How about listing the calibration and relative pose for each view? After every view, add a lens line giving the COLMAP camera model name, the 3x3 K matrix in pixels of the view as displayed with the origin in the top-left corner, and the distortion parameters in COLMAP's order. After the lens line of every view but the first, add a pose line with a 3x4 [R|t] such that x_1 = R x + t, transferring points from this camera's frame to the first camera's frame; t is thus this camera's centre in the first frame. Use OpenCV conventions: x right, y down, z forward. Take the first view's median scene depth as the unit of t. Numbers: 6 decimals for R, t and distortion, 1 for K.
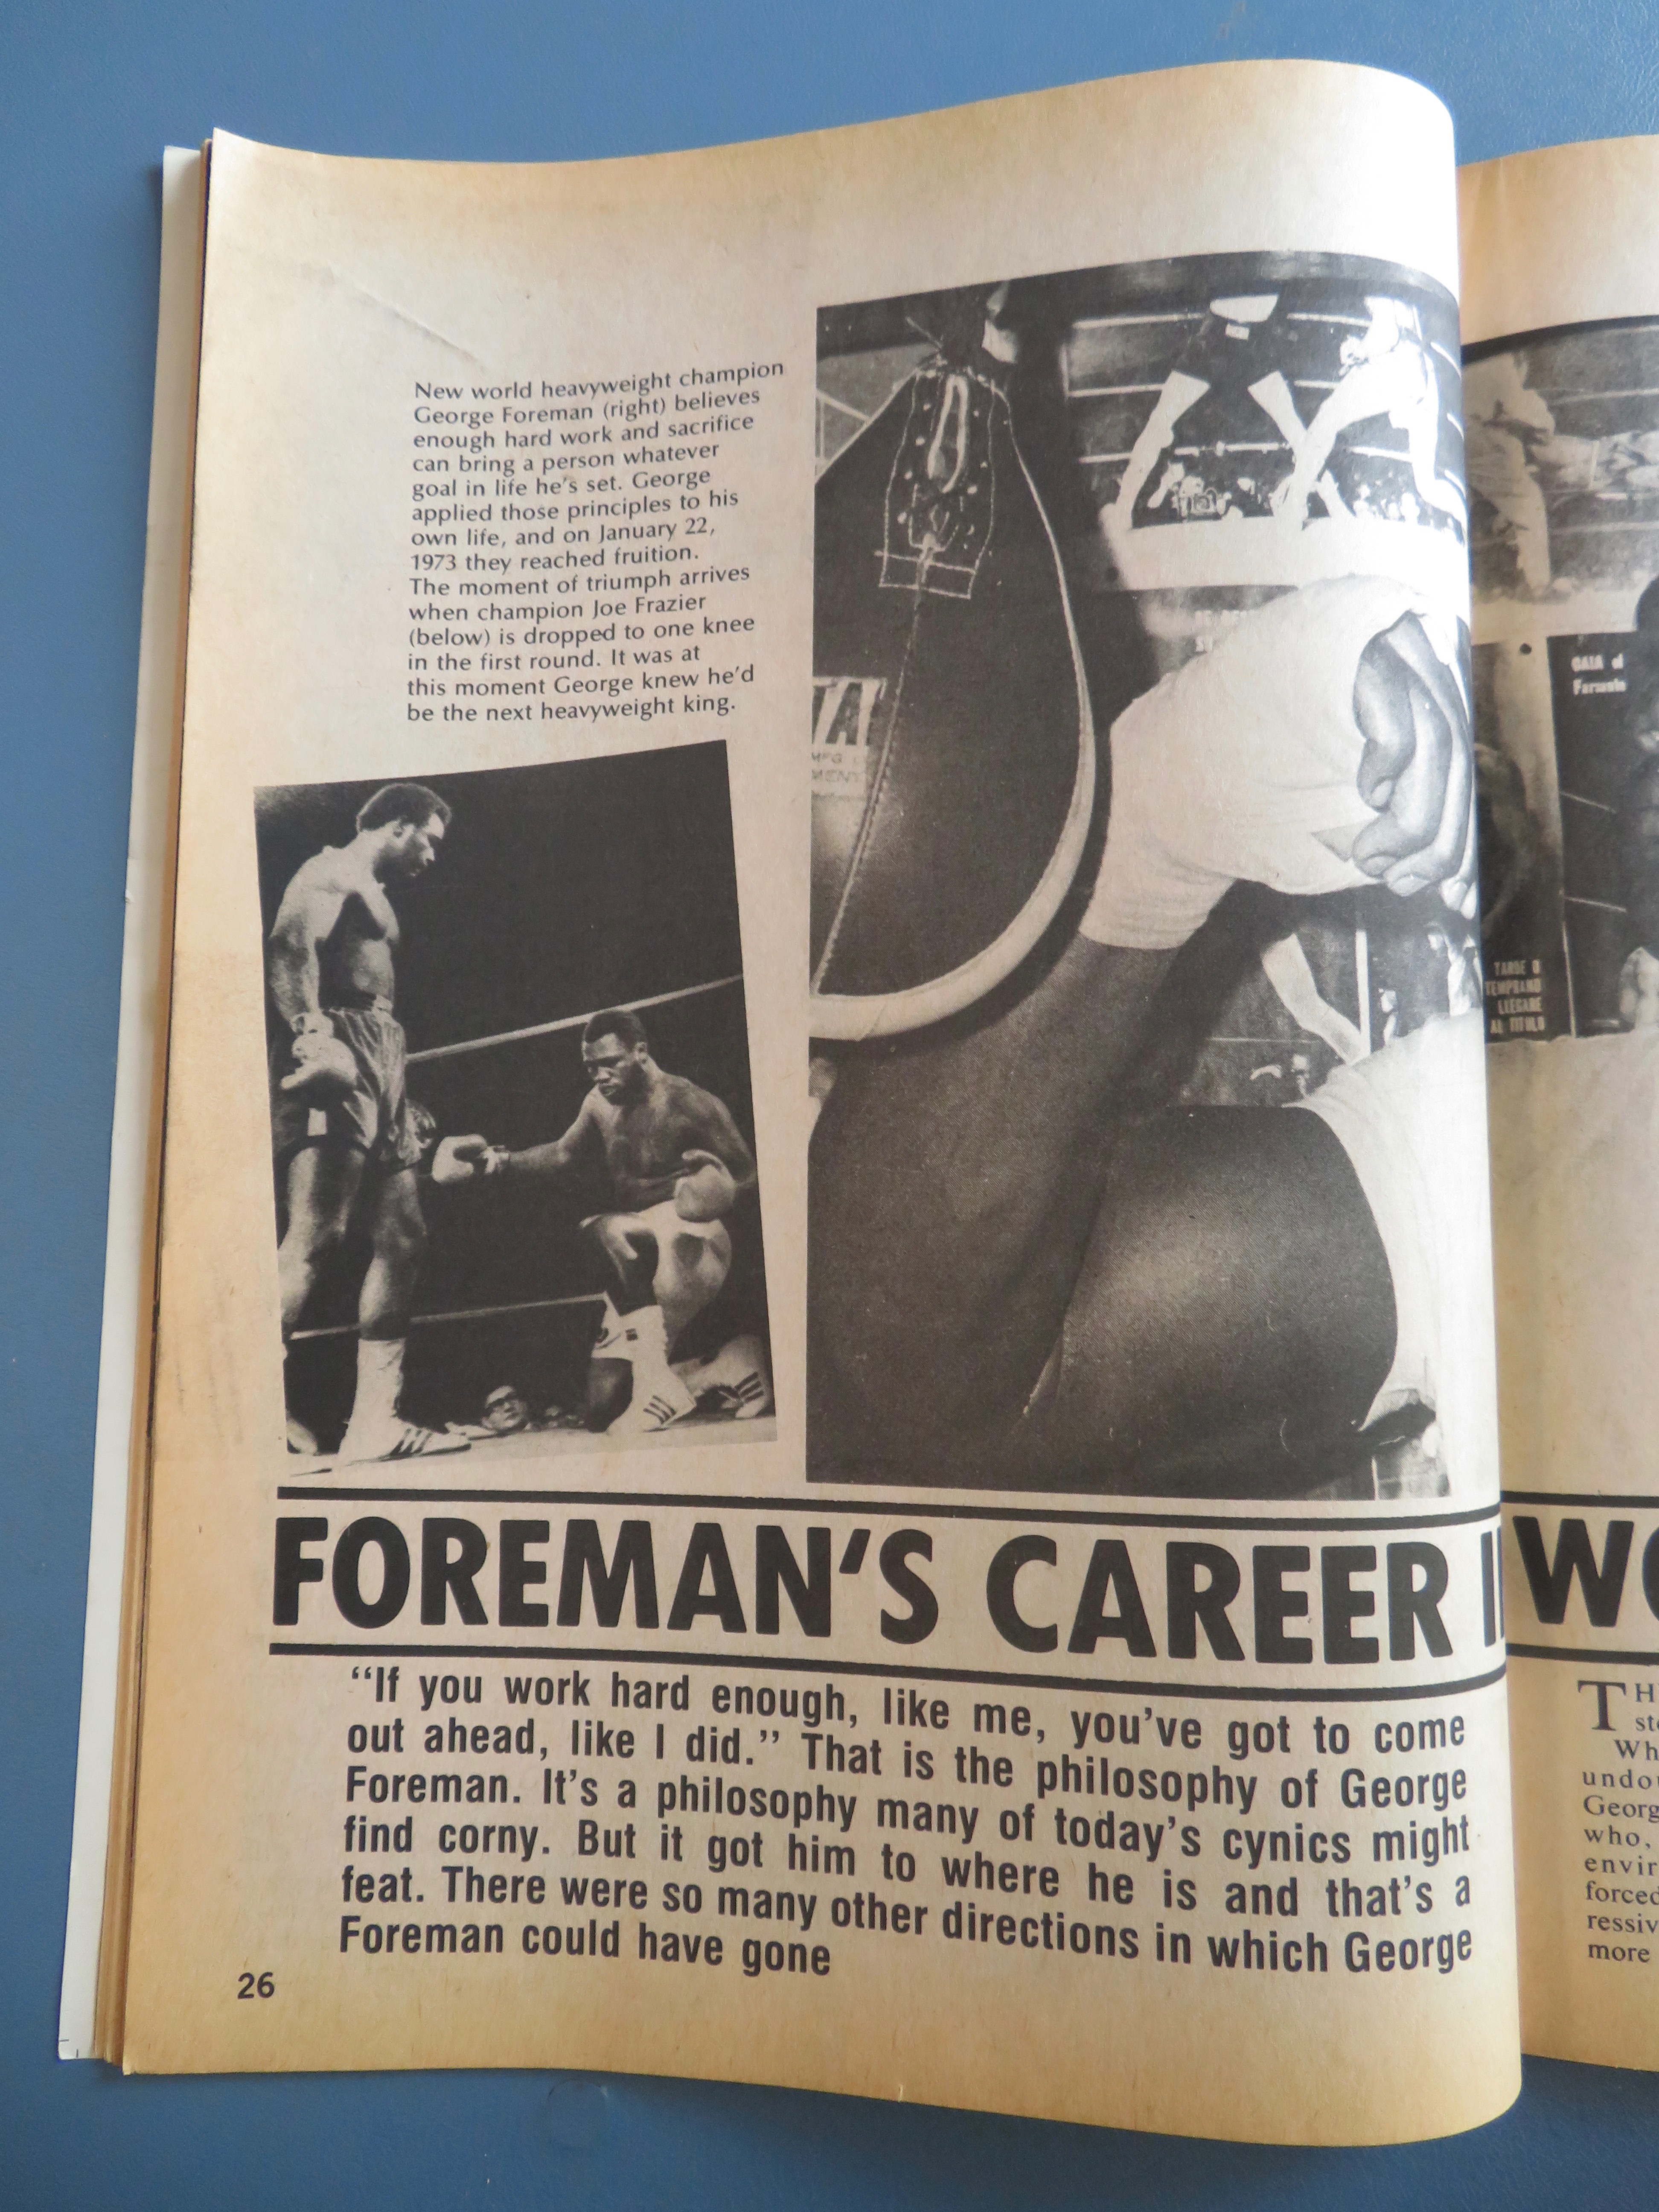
lens RADIAL K [[1631.0, 0, 830.1], [0, 1631.0, 1105.8], [0, 0, 1]] dist [-0.013550, 0.001951]
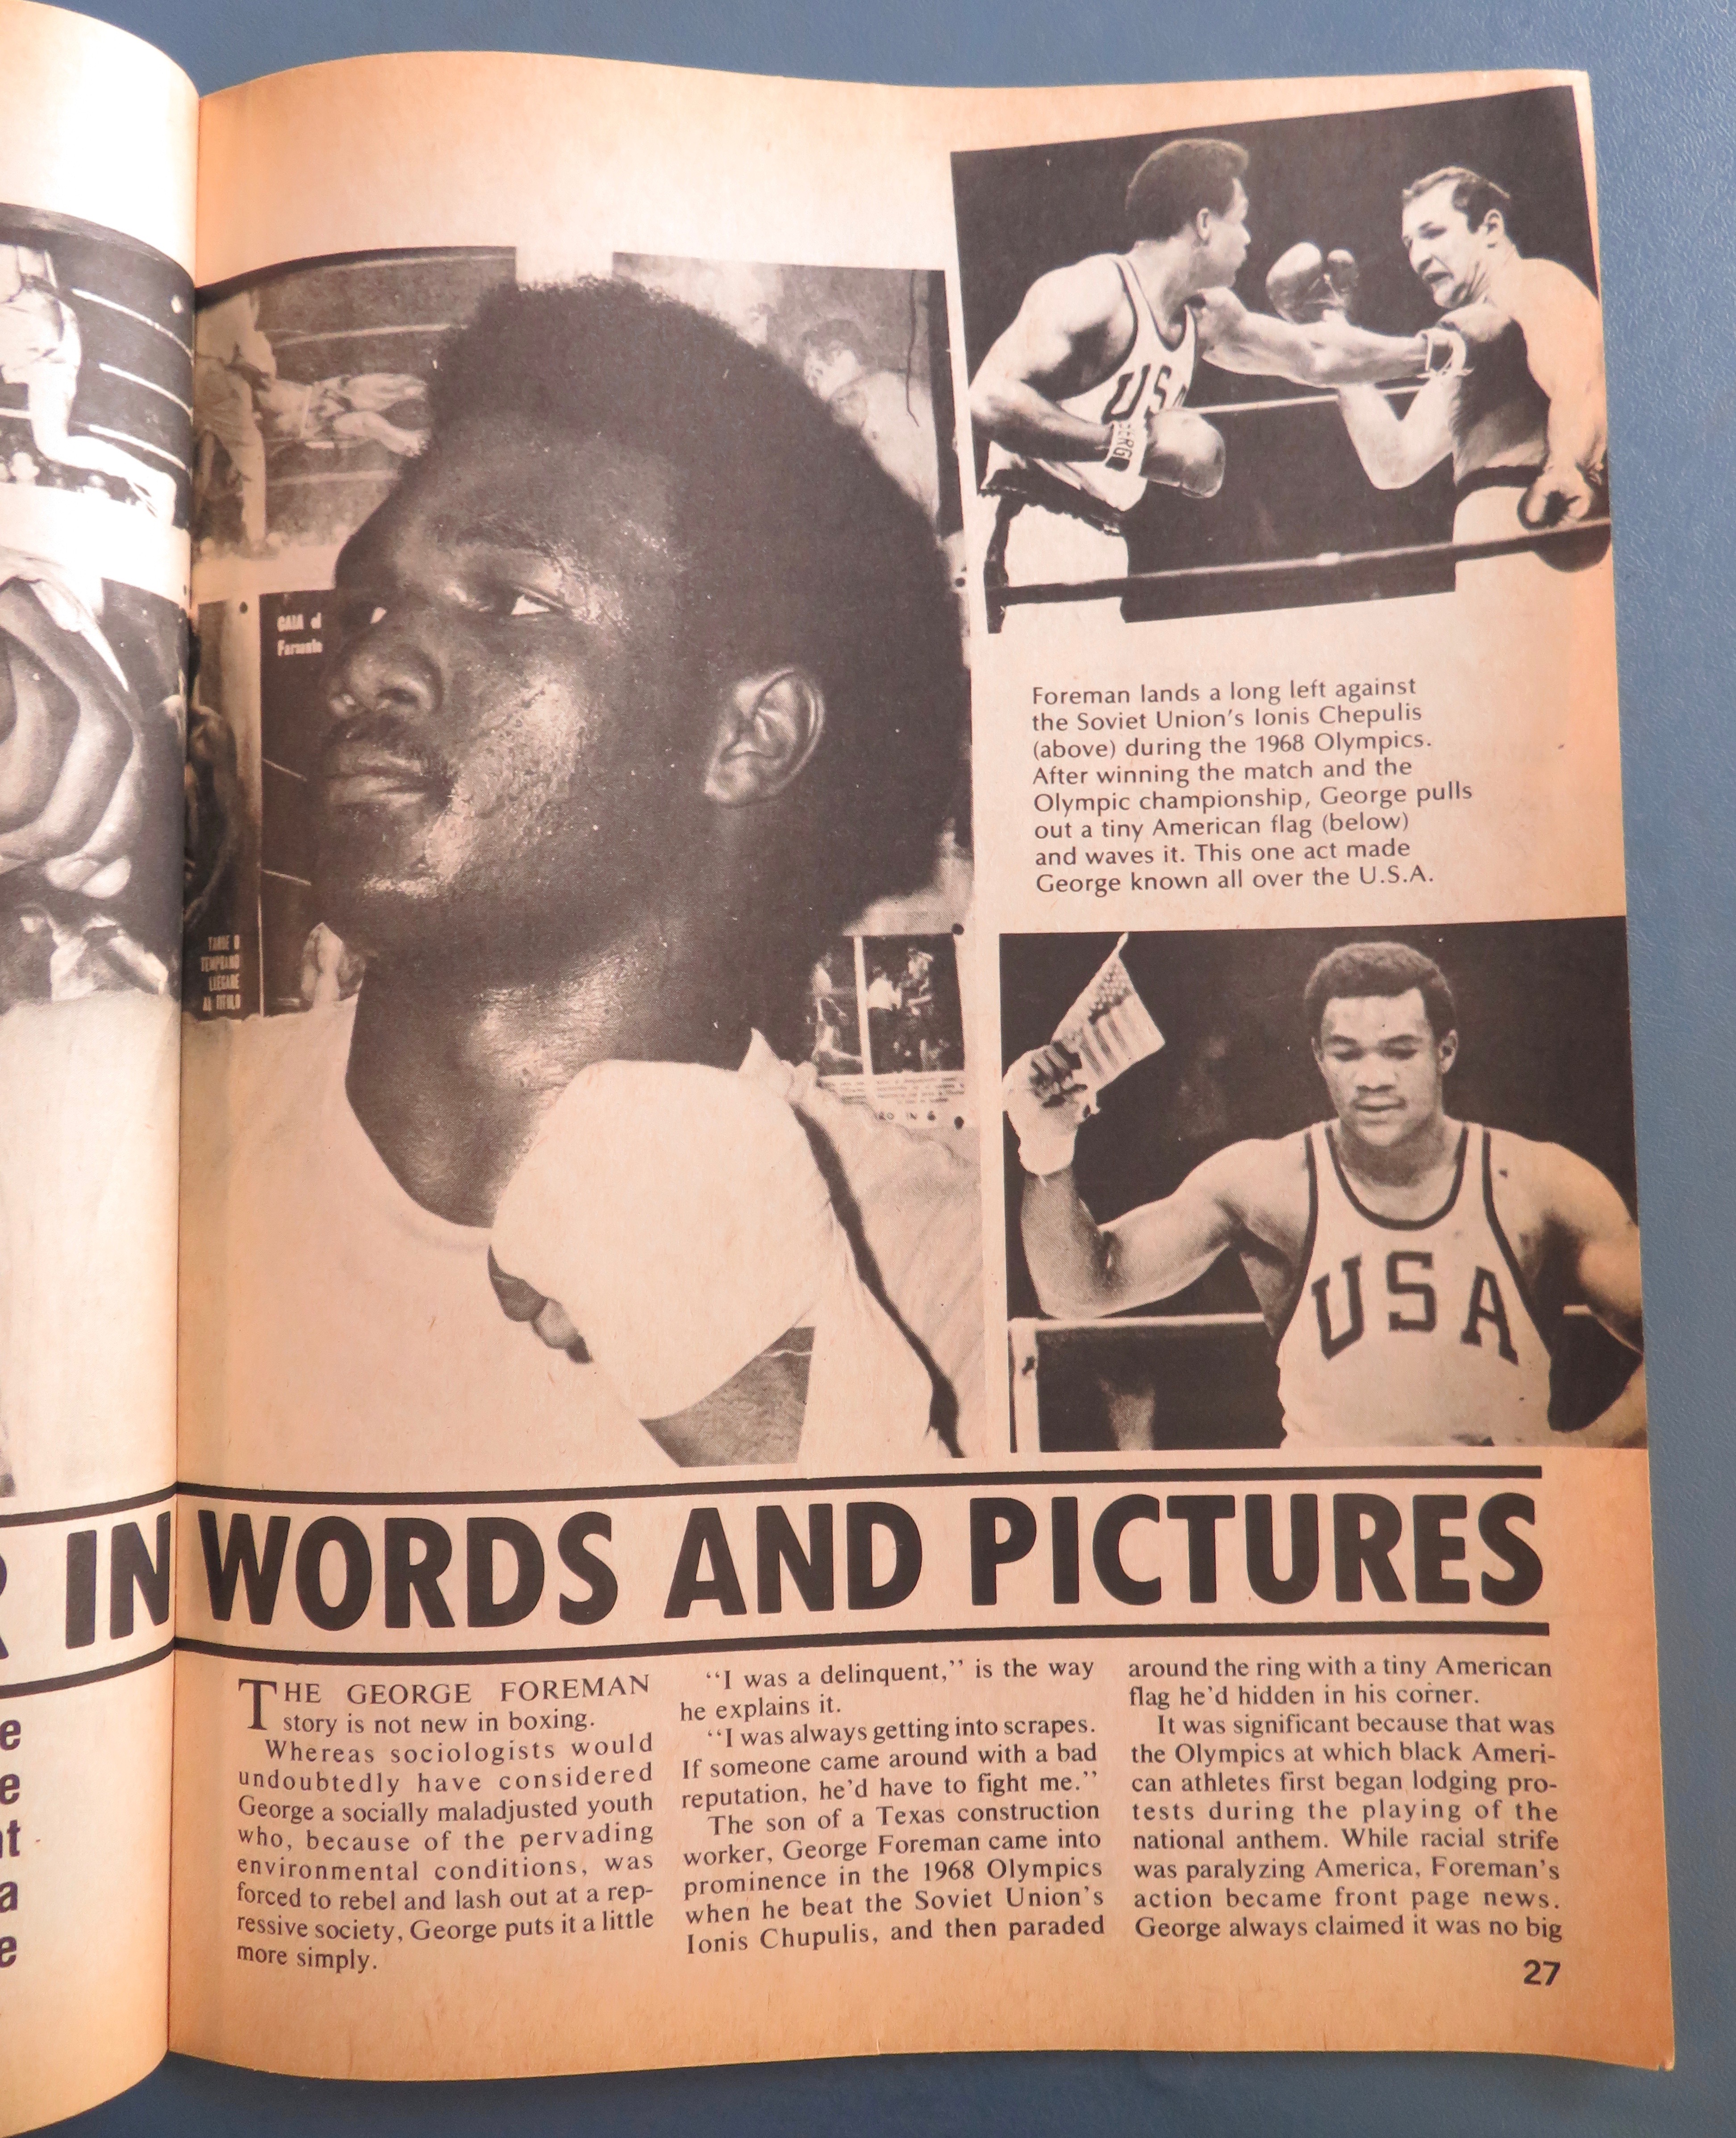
lens RADIAL K [[1754.7, 0, 867.5], [0, 1754.7, 1068.9], [0, 0, 1]] dist [-0.014102, 0.006782]
pose [[0.999913, -0.007415, -0.010881, 0.814367], [0.007748, 0.999494, 0.030854, -0.039432], [0.010646, -0.030936, 0.999465, -0.032874]]
